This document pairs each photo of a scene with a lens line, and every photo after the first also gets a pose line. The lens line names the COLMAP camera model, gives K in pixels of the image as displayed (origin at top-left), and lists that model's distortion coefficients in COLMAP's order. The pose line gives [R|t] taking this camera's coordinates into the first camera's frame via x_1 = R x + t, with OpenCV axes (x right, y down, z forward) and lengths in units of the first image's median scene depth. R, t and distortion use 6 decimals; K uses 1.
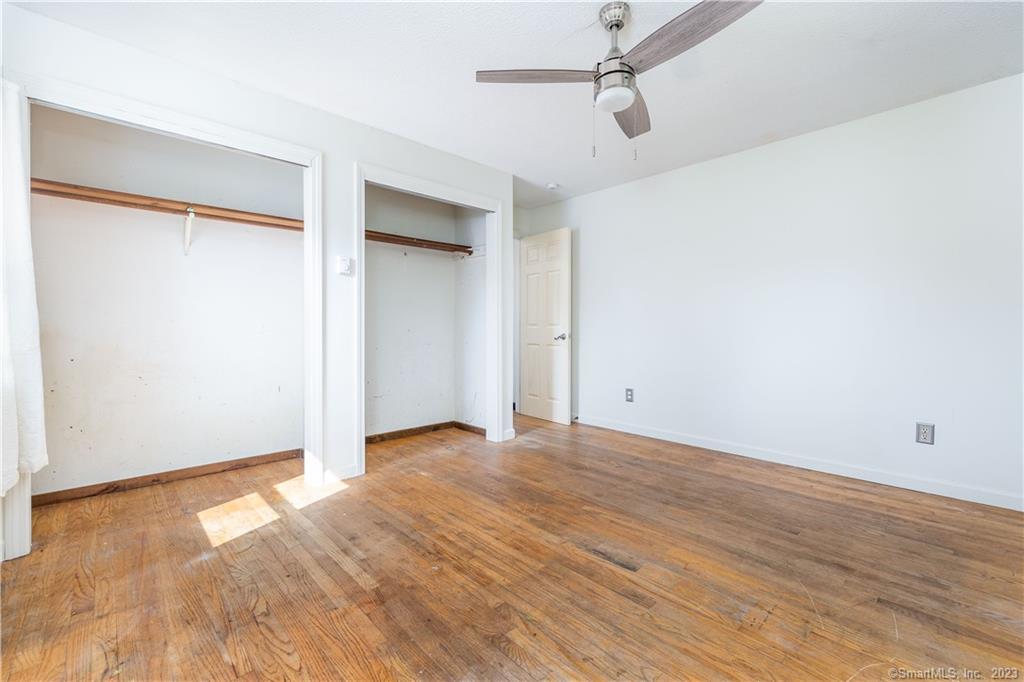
lens RADIAL K [[442.7, 0, 508.8], [0, 442.7, 330.6], [0, 0, 1]] dist [-0.000911, -0.000232]
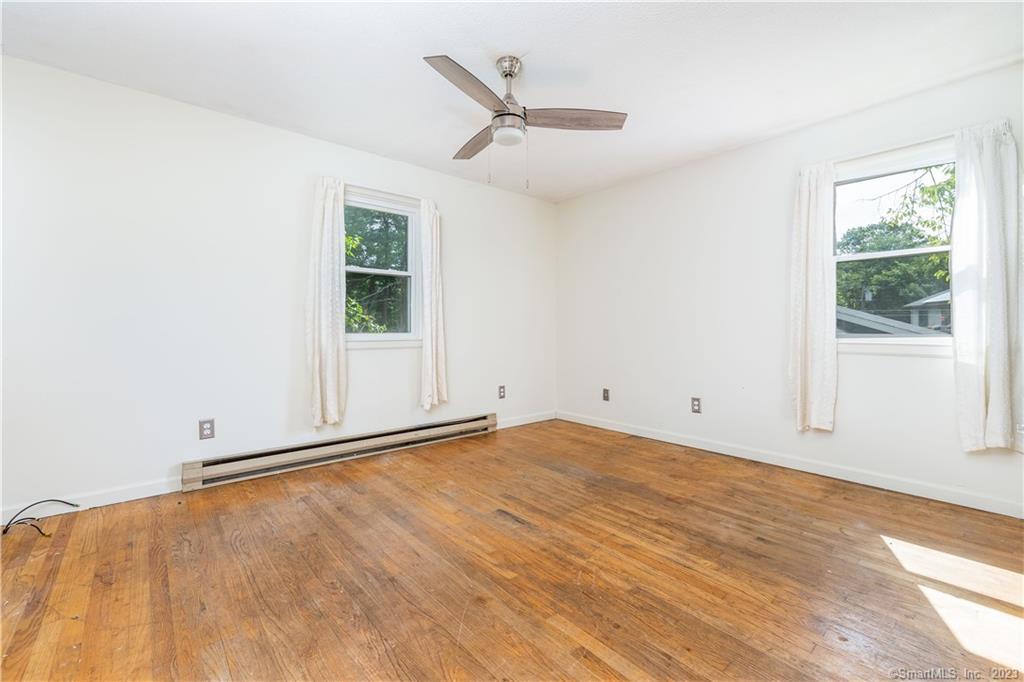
lens RADIAL K [[442.7, 0, 508.8], [0, 442.7, 330.6], [0, 0, 1]] dist [-0.000911, -0.000232]
pose [[-0.998956, -0.000642, 0.045682, 0.178723], [-0.000186, 0.999950, 0.009974, -0.010467], [-0.045686, 0.009955, -0.998906, 2.138803]]
